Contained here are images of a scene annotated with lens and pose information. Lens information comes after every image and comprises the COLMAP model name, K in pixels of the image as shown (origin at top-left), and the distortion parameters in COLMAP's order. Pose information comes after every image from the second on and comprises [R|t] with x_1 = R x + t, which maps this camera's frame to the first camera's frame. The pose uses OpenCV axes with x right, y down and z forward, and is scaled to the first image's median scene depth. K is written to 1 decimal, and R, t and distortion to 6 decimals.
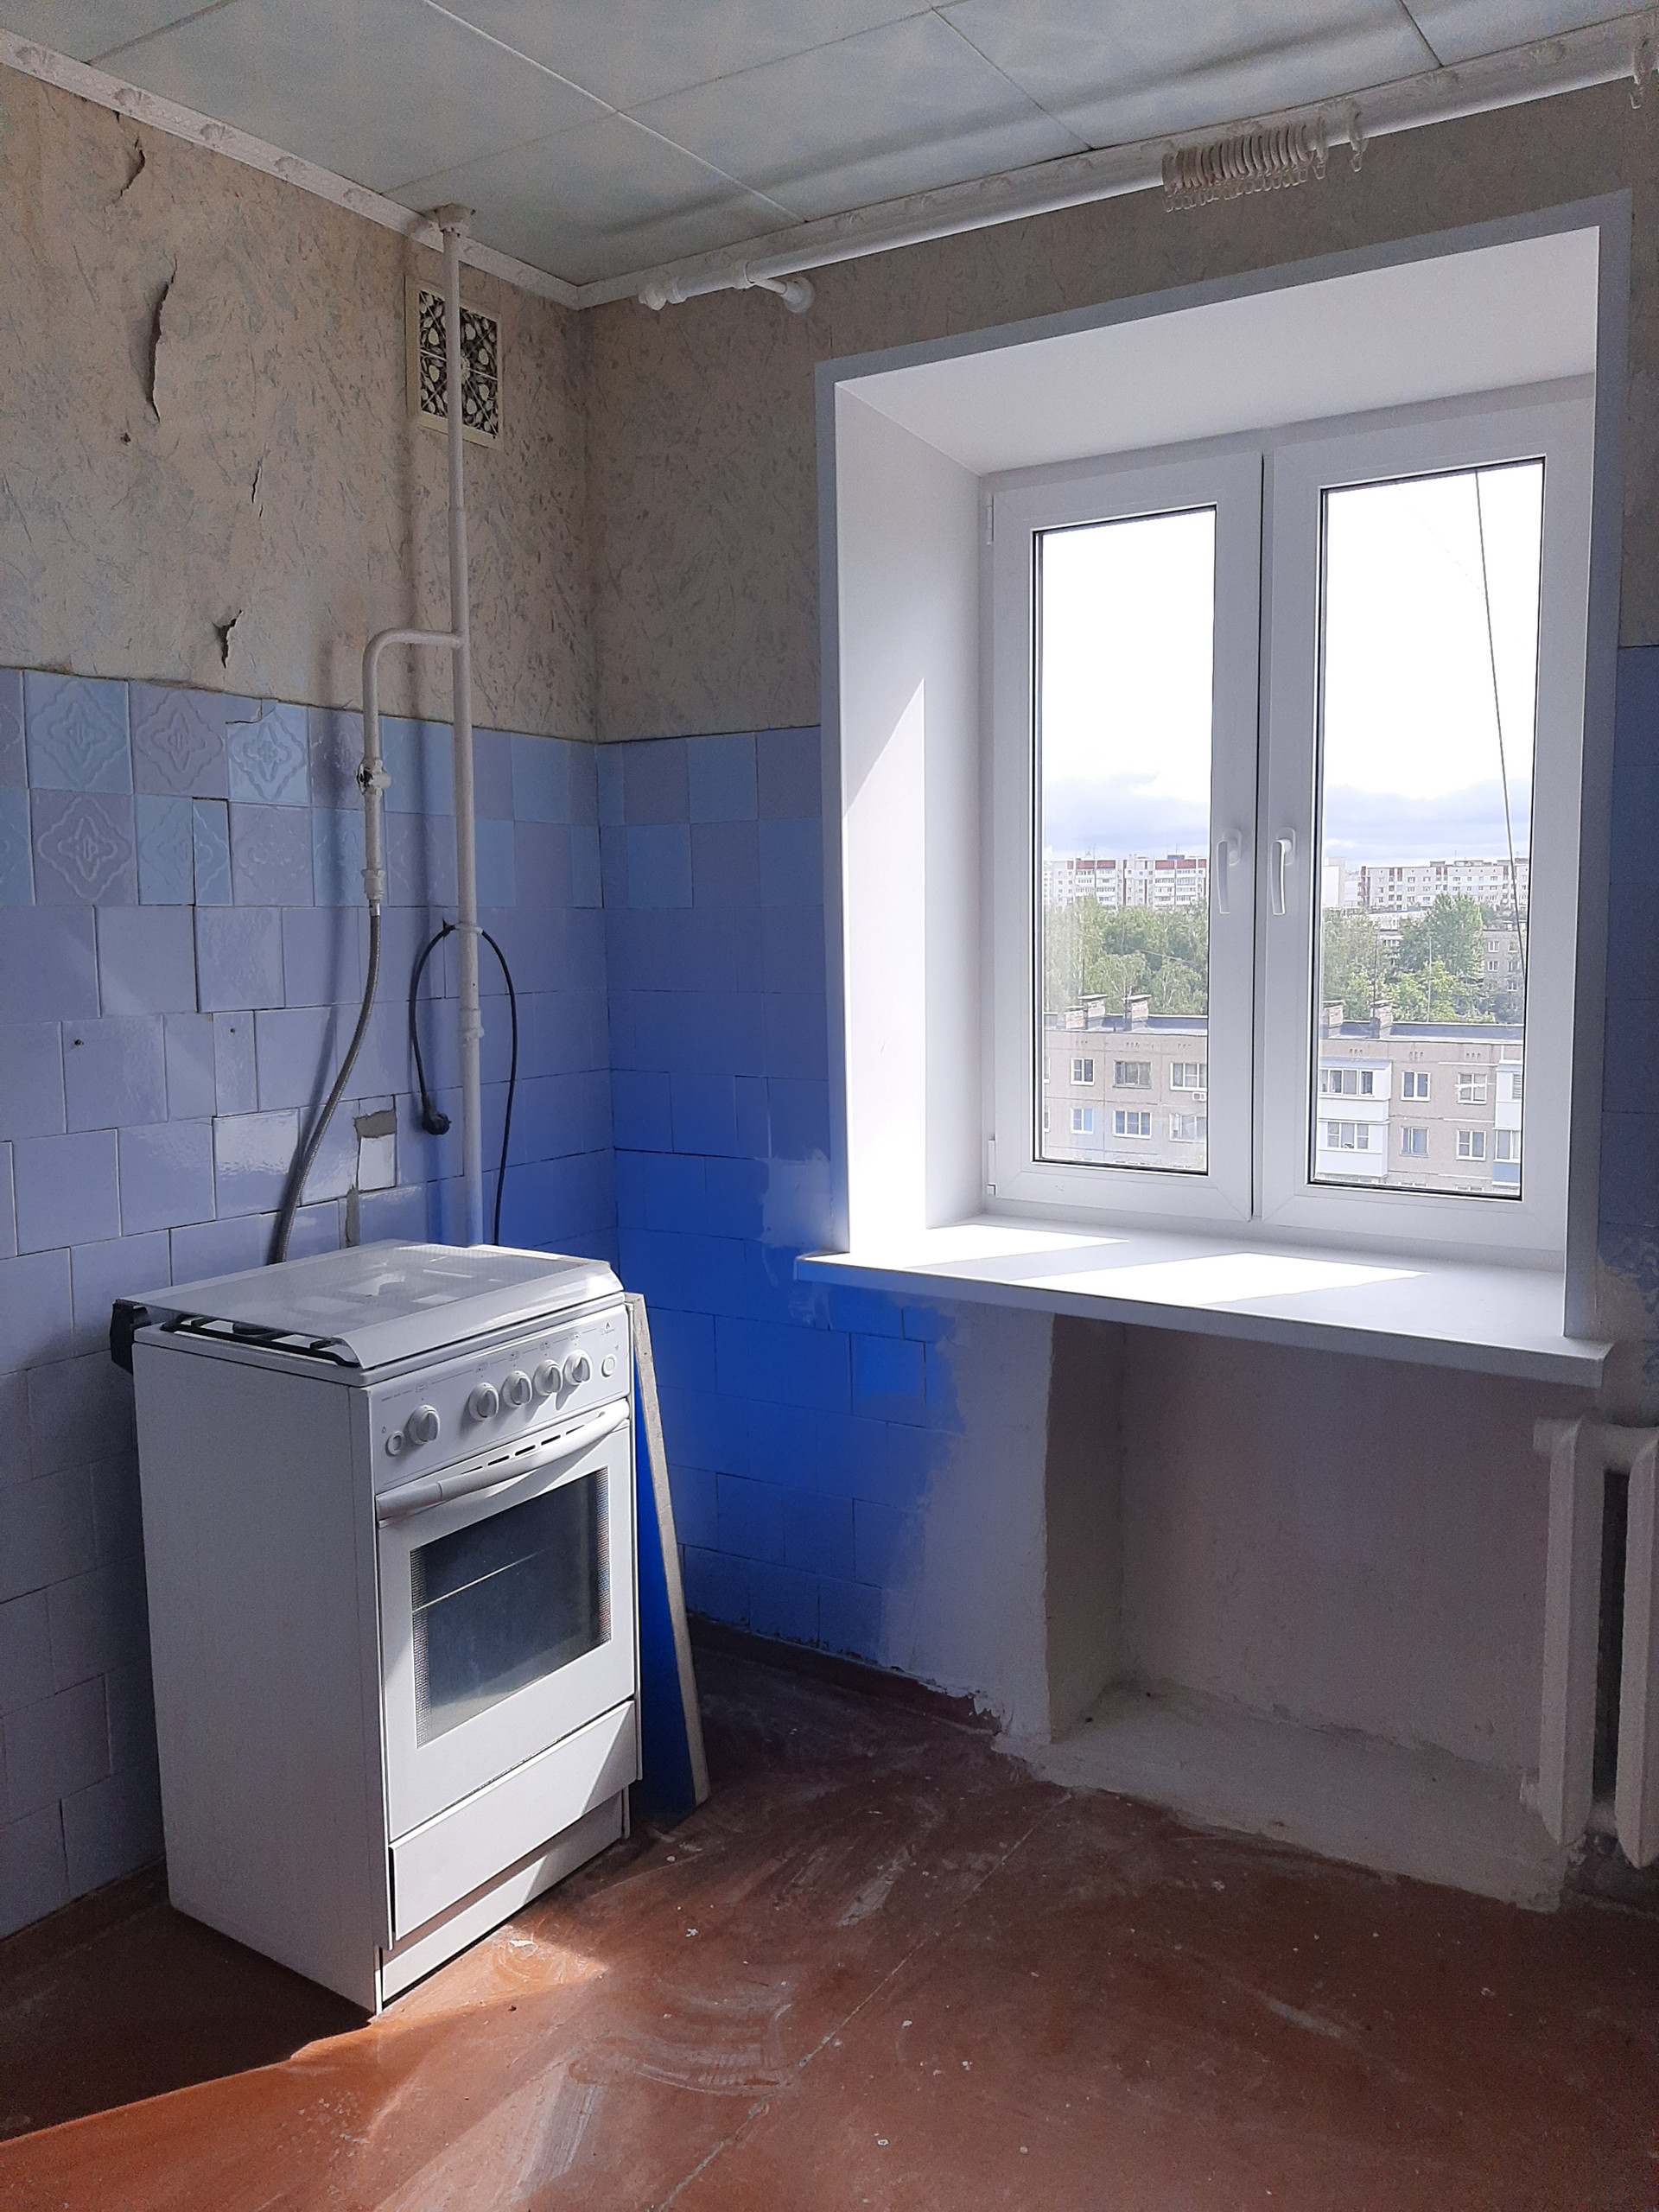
lens RADIAL K [[1726.5, 0, 824.7], [0, 1726.5, 1095.9], [0, 0, 1]] dist [0.084093, -0.166983]
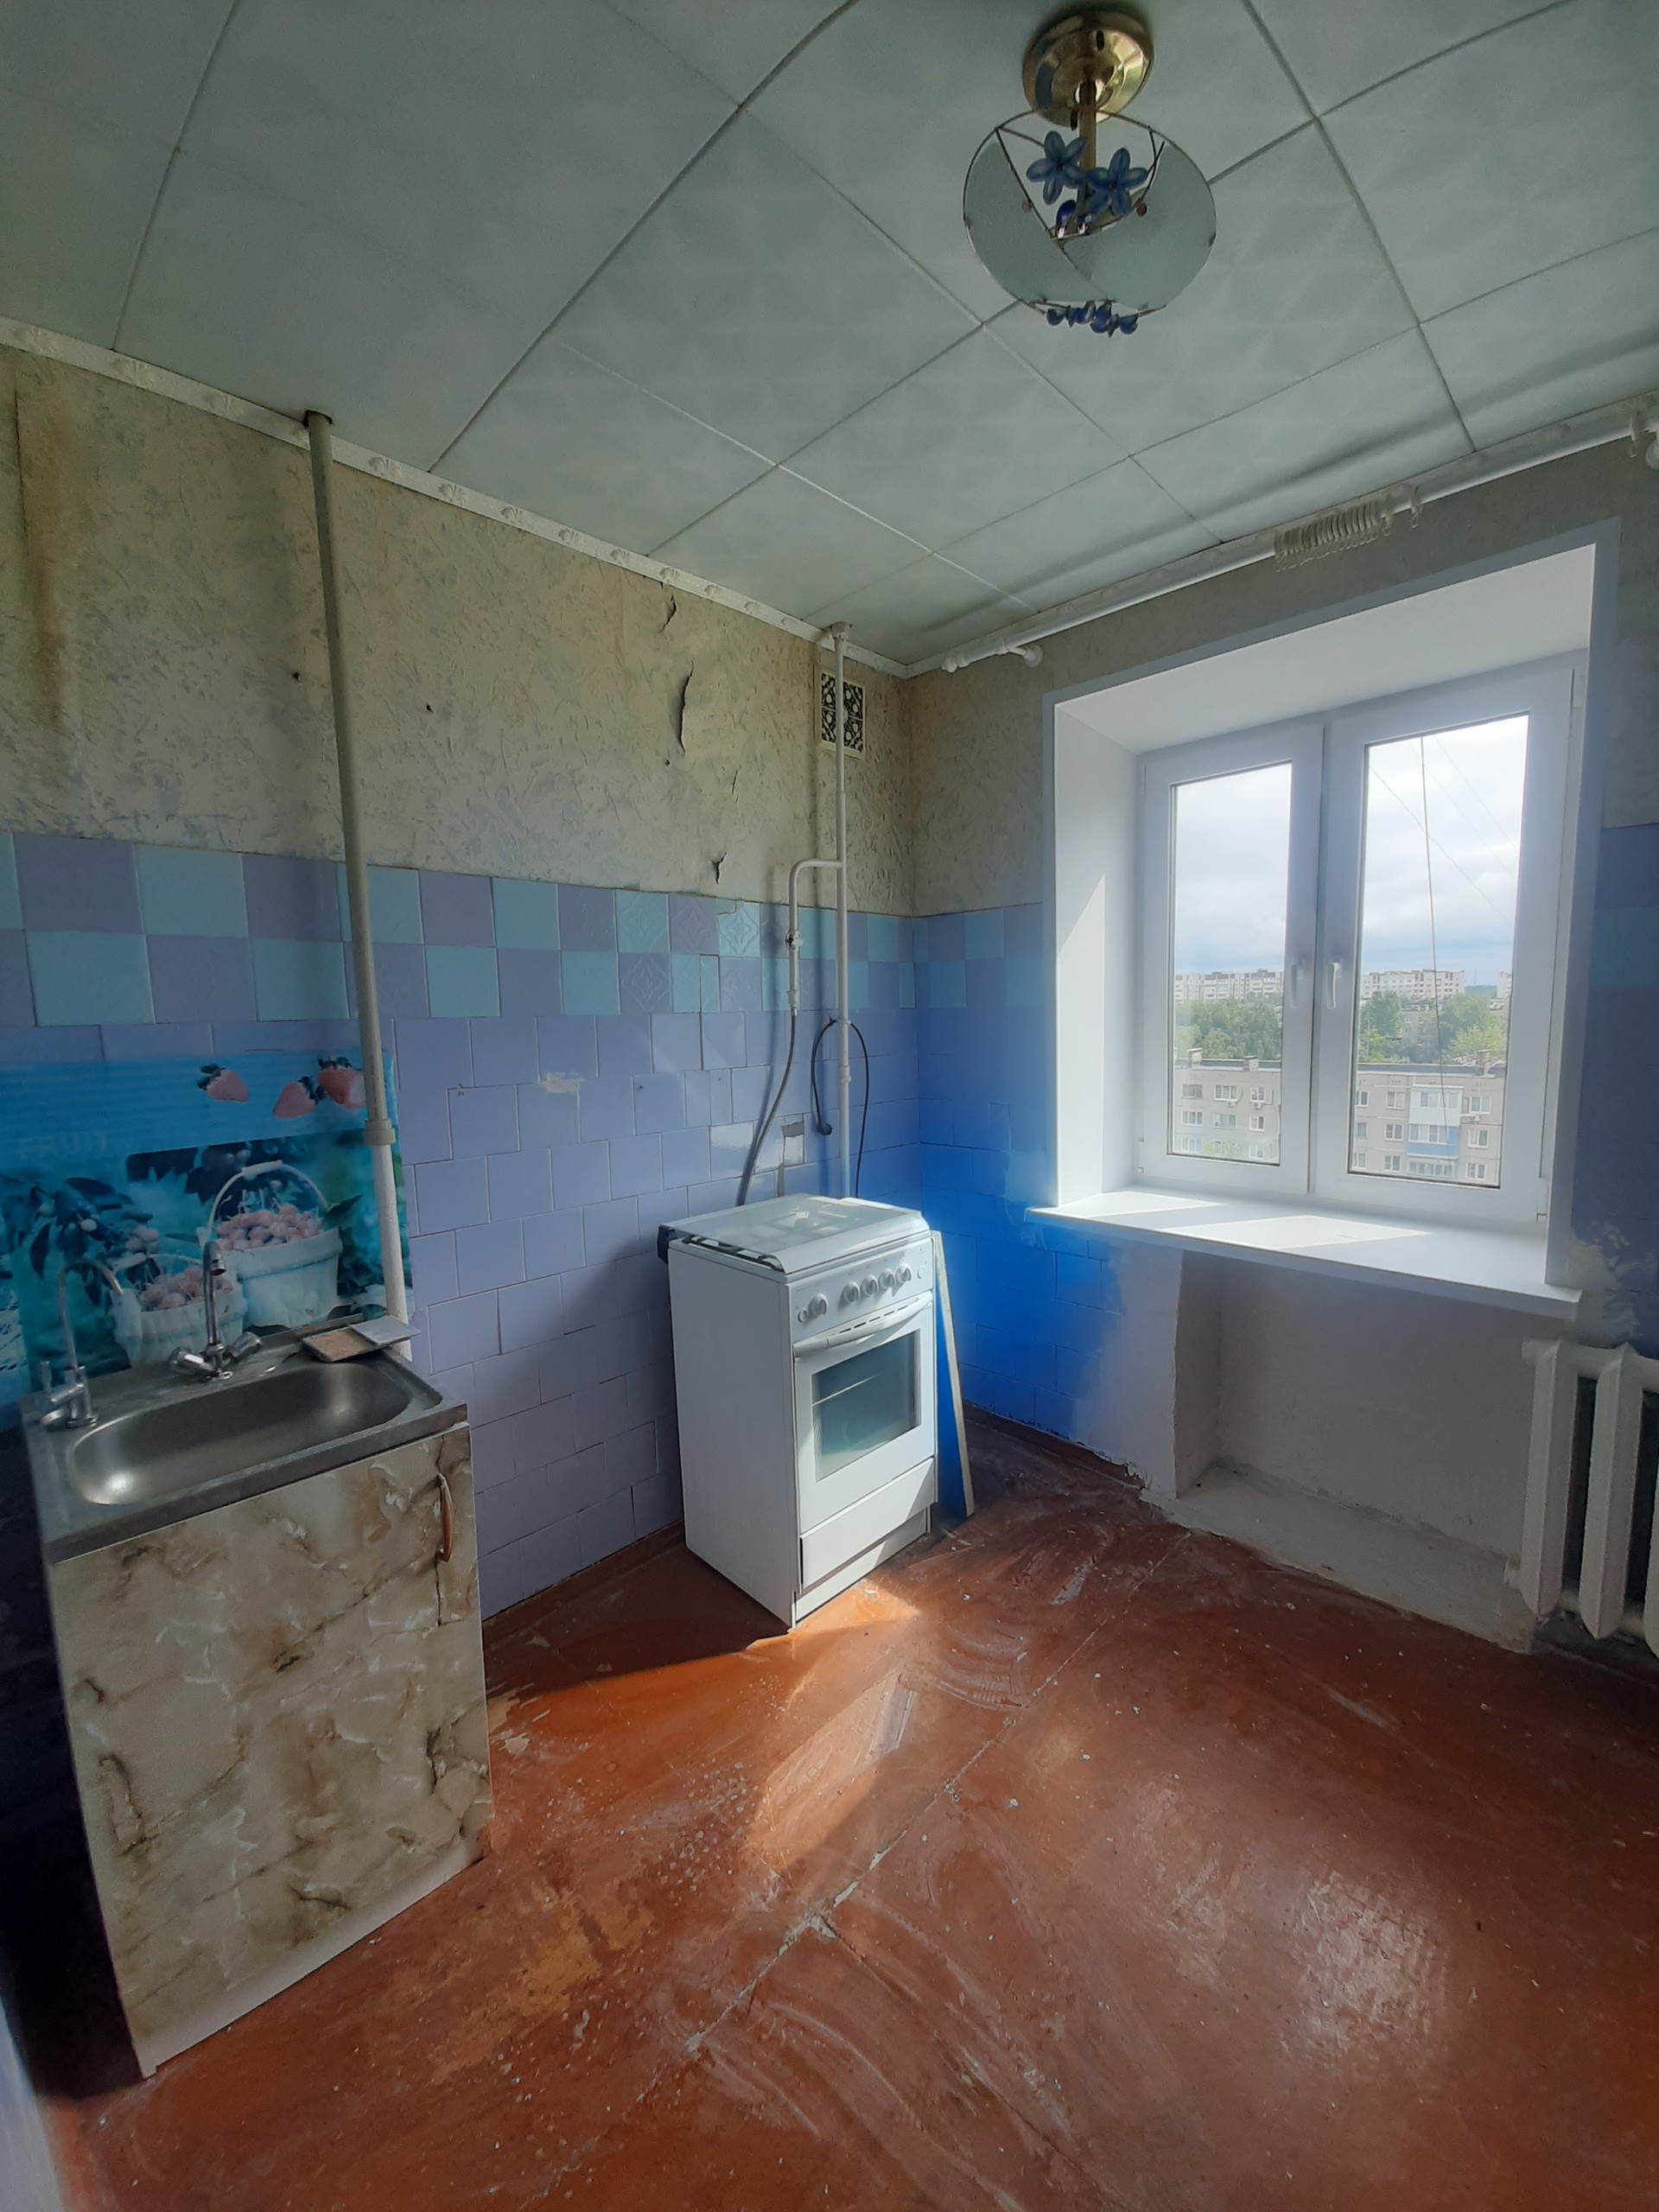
lens RADIAL K [[880.9, 0, 828.5], [0, 880.9, 1124.8], [0, 0, 1]] dist [-0.011178, 0.000054]
pose [[0.977000, 0.013238, -0.212828, -0.027377], [-0.007415, 0.999577, 0.028136, -0.017357], [0.213110, -0.025911, 0.976685, 0.108138]]
